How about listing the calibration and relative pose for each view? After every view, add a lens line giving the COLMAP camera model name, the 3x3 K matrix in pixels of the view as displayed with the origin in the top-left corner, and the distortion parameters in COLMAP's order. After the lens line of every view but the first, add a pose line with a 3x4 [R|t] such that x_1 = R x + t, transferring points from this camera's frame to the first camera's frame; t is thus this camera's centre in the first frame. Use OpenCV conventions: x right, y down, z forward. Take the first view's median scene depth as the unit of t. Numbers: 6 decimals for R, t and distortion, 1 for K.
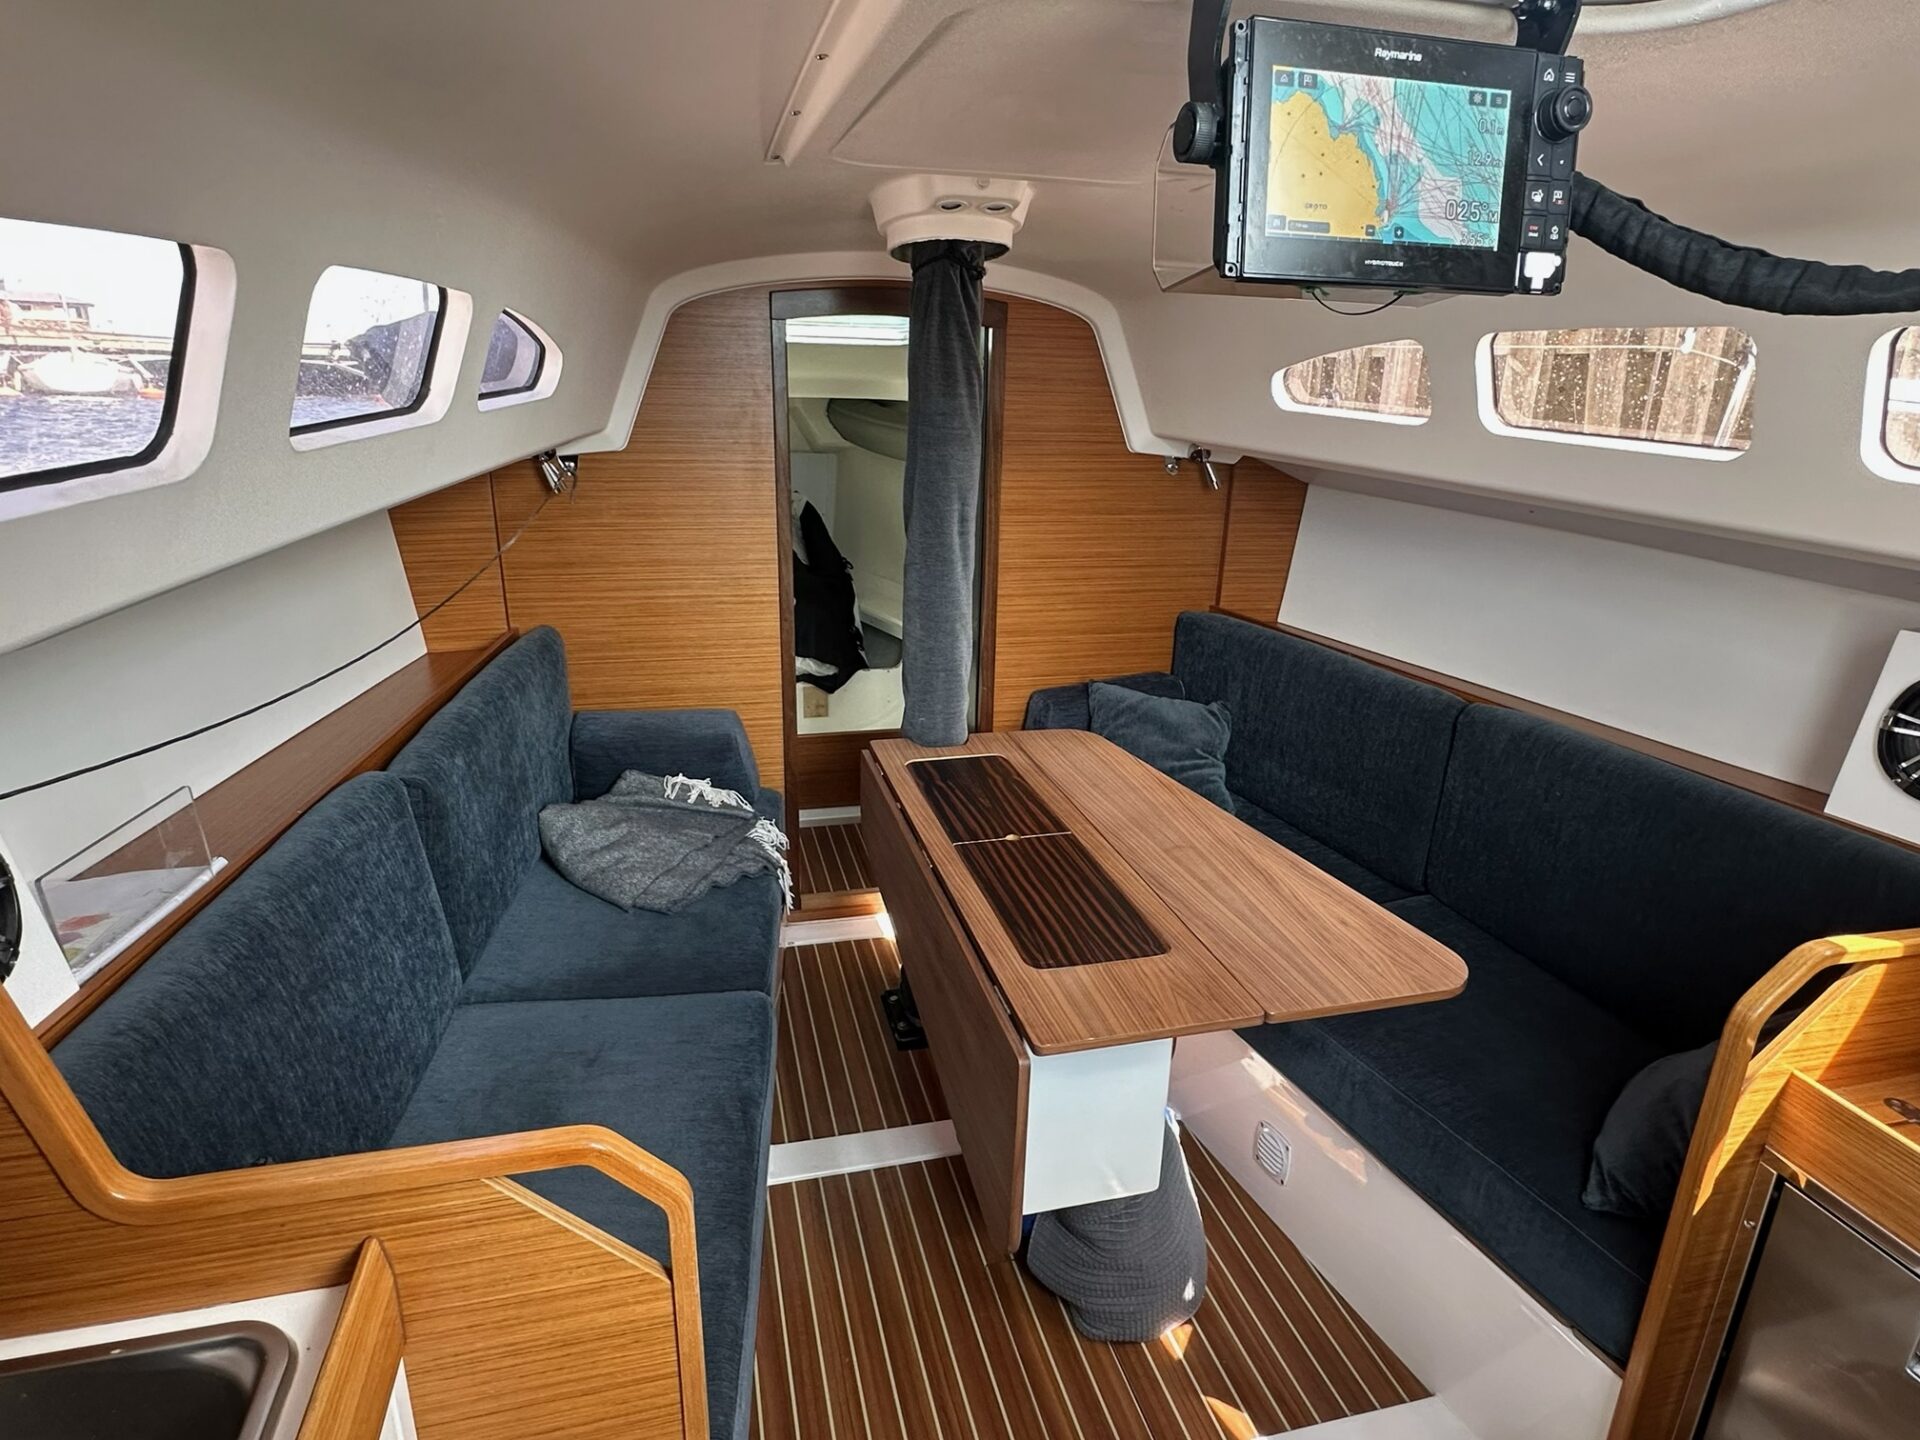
lens RADIAL K [[1071.6, 0, 960.7], [0, 1071.6, 730.3], [0, 0, 1]] dist [0.003418, 0.000394]
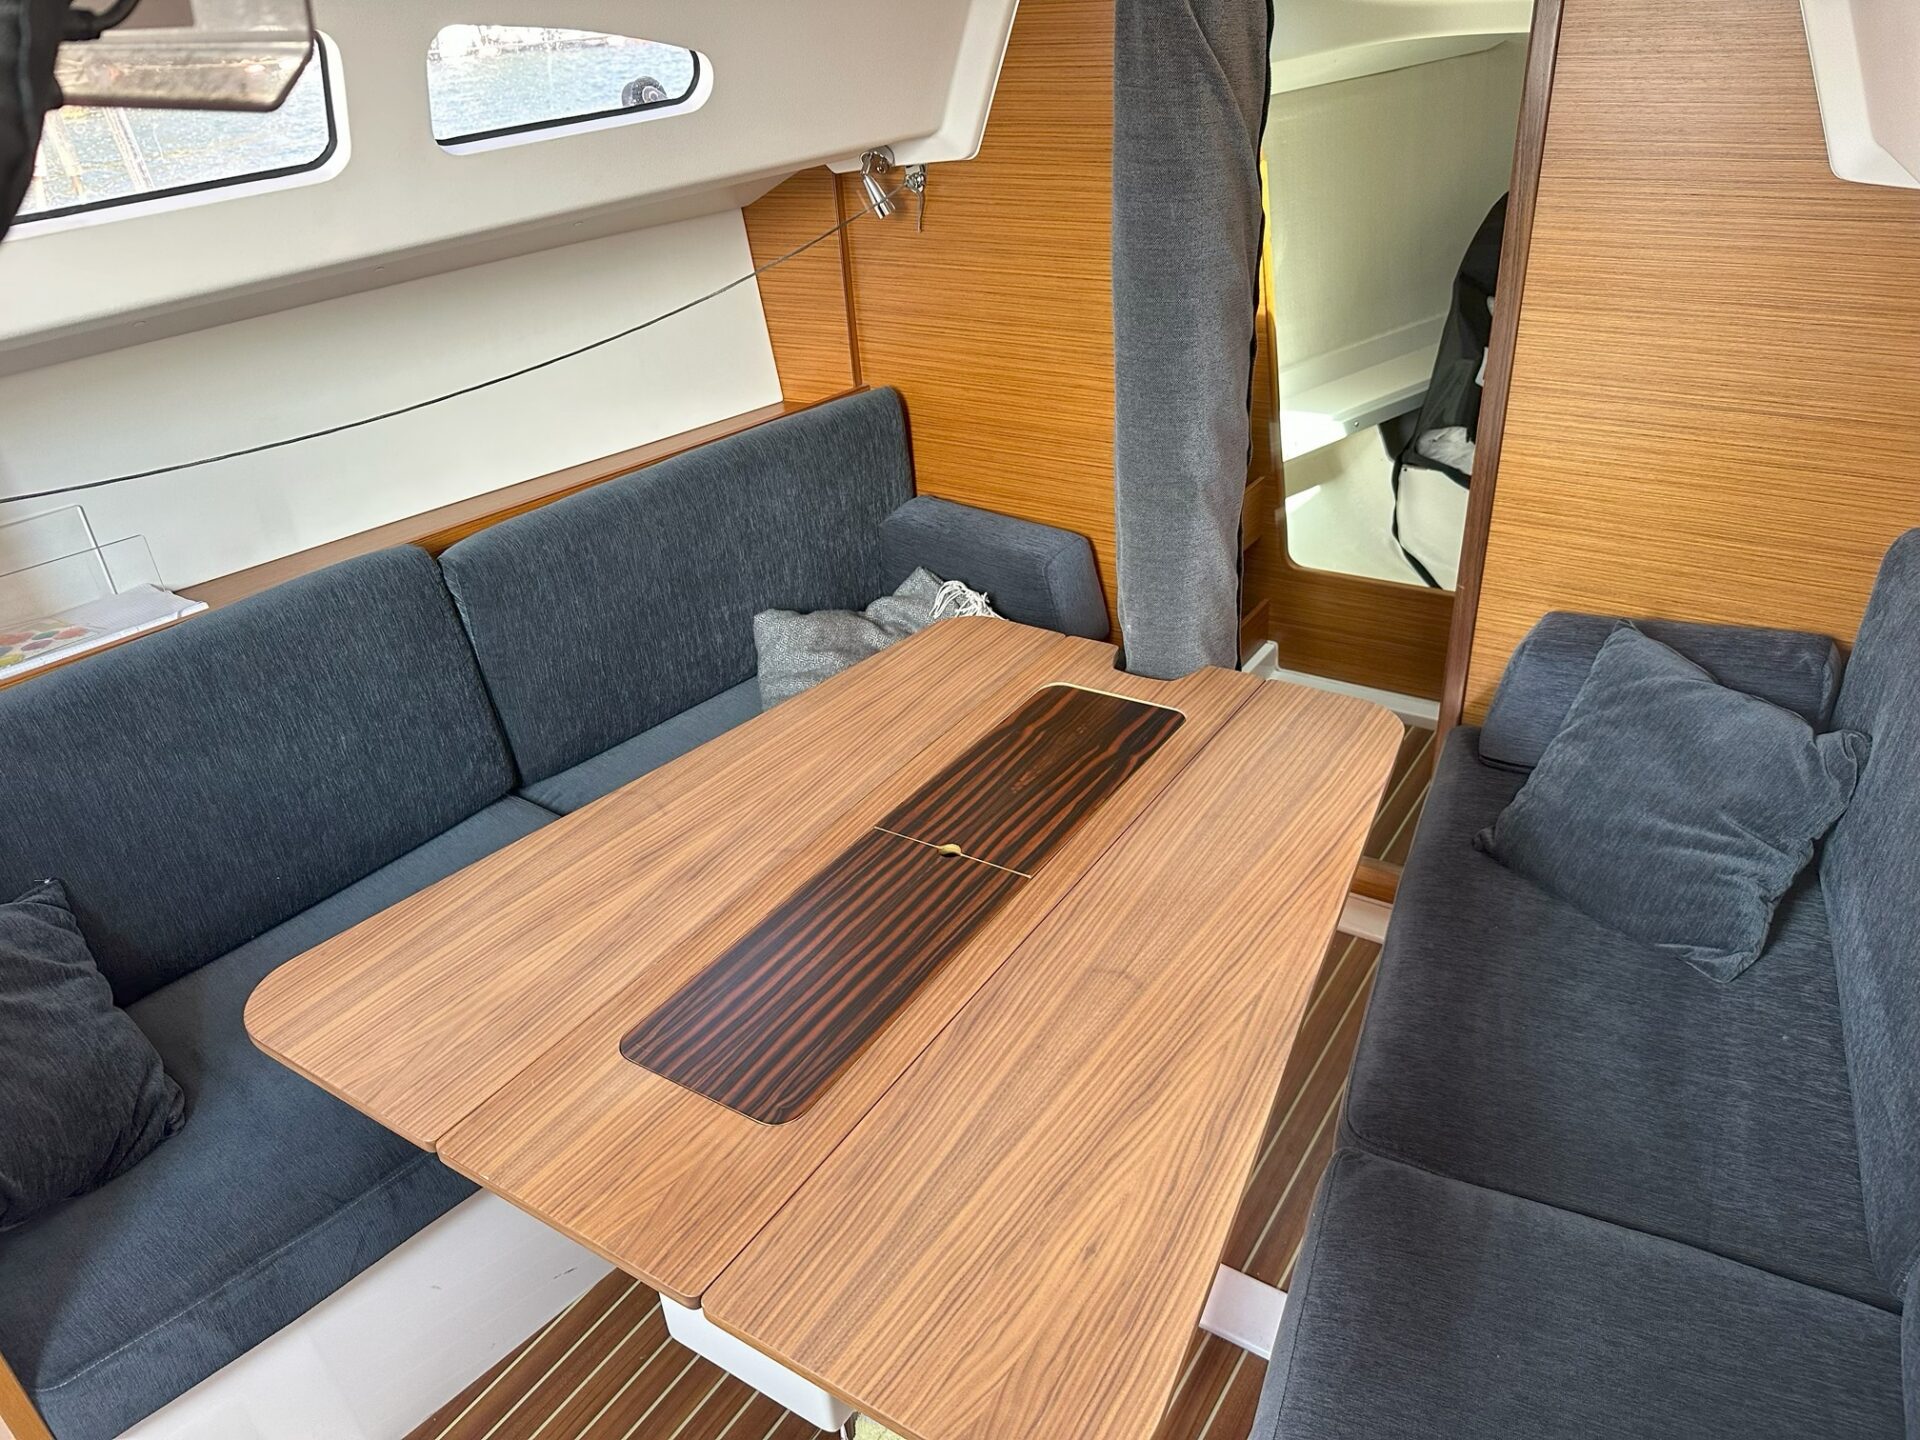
lens RADIAL K [[1338.8, 0, 960.0], [0, 1338.8, 720.0], [0, 0, 1]] dist [0.078839, -0.095145]
pose [[0.675100, 0.307394, -0.670633, 0.474793], [-0.169066, 0.949327, 0.264945, -0.159252], [0.718092, -0.065483, 0.692860, 0.364273]]
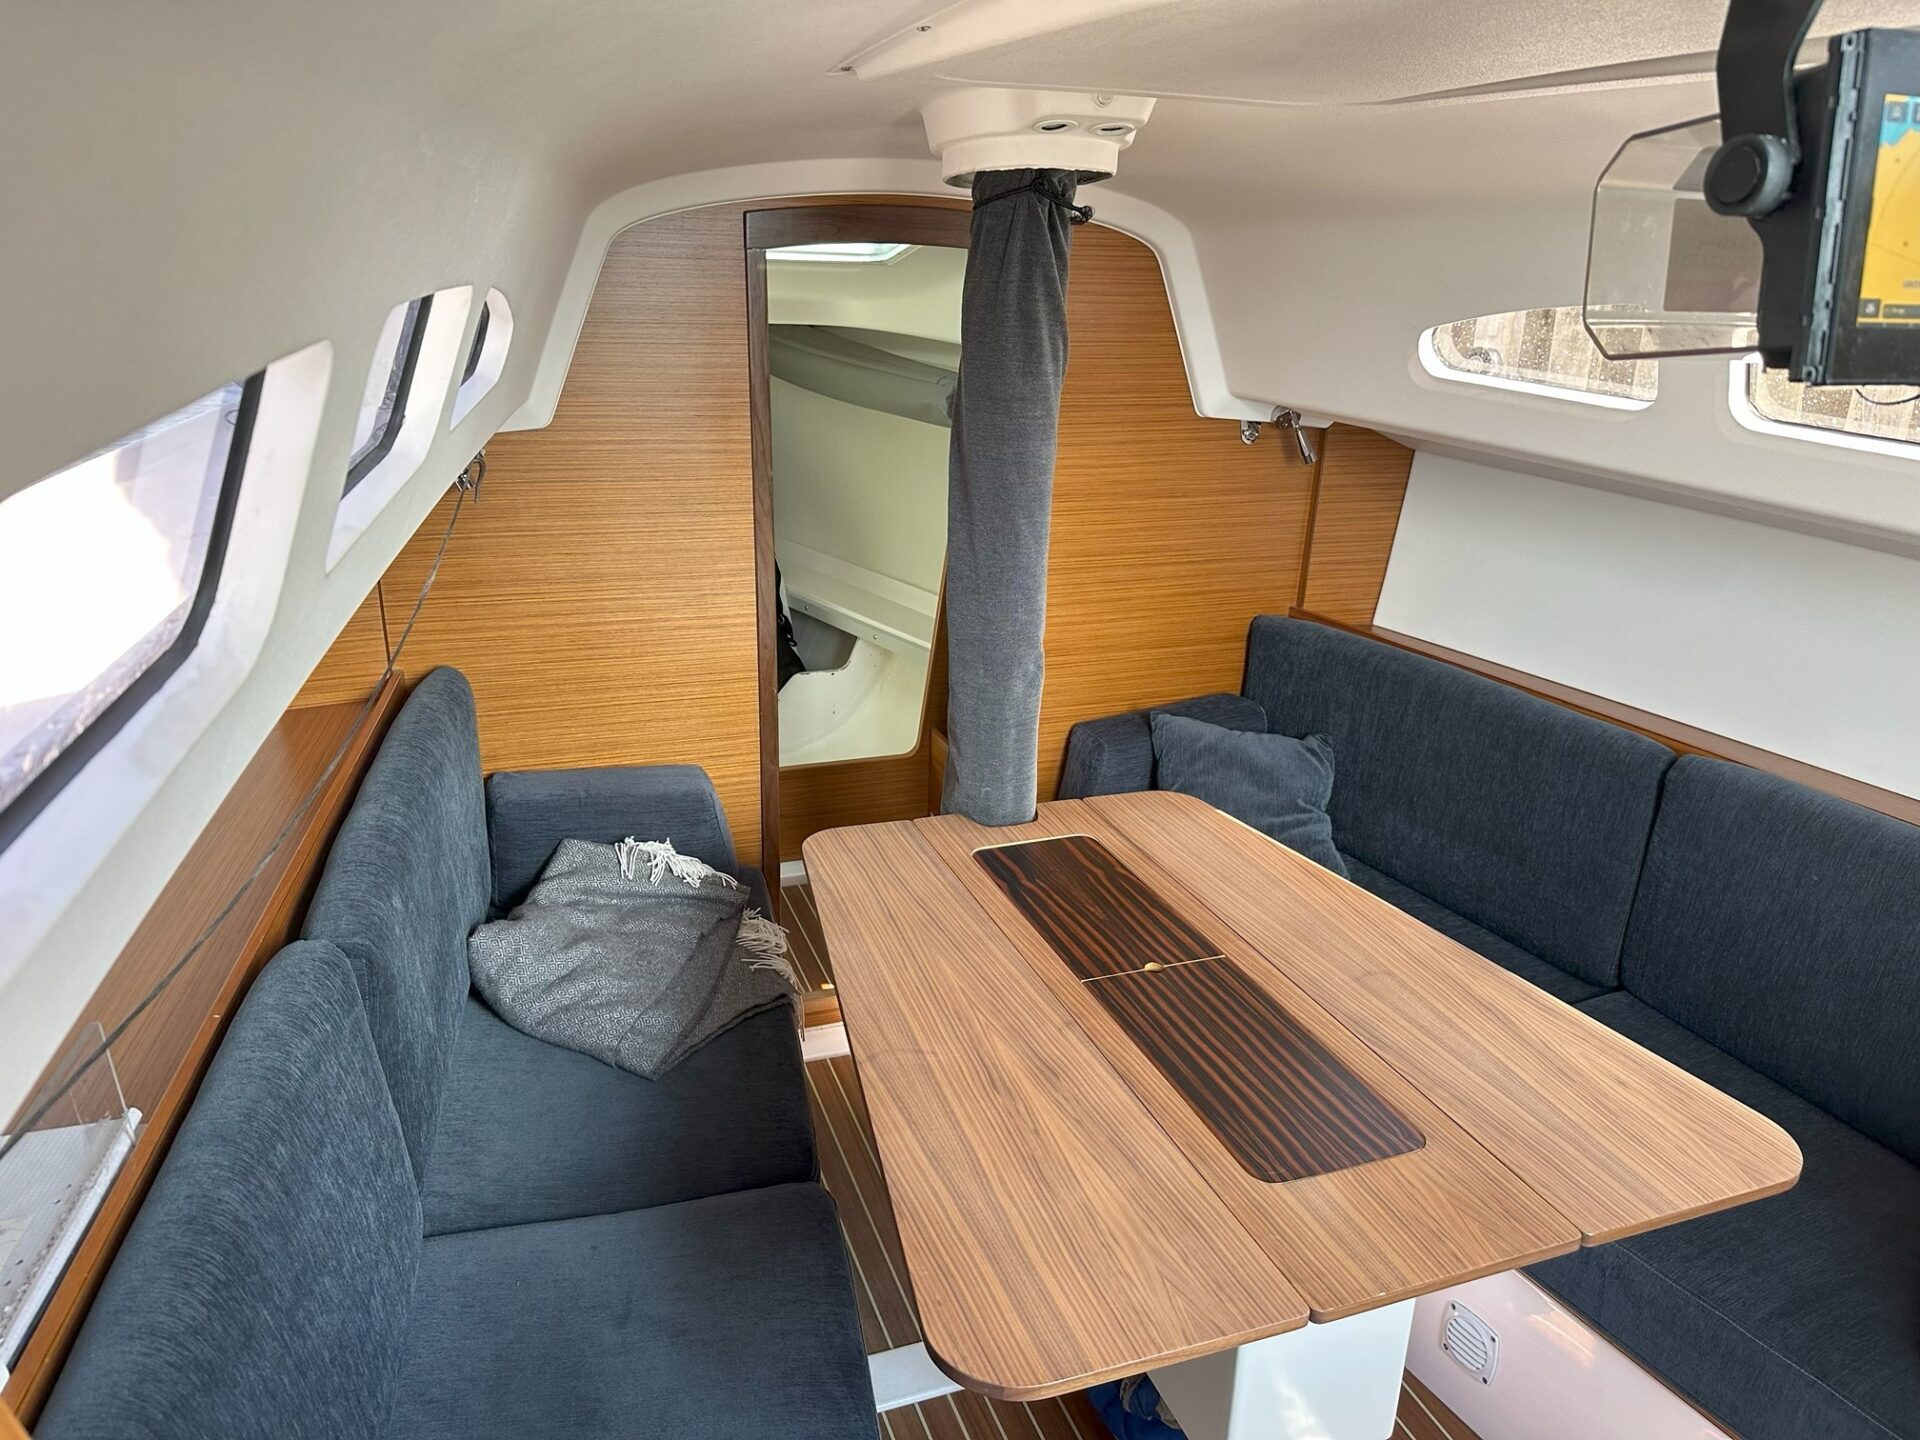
lens RADIAL K [[1333.1, 0, 959.9], [0, 1333.1, 731.9], [0, 0, 1]] dist [0.082560, -0.107112]
pose [[0.994900, -0.030031, 0.096295, -0.145373], [0.027316, 0.999195, 0.029388, -0.082369], [-0.097100, -0.026608, 0.994919, 0.055672]]
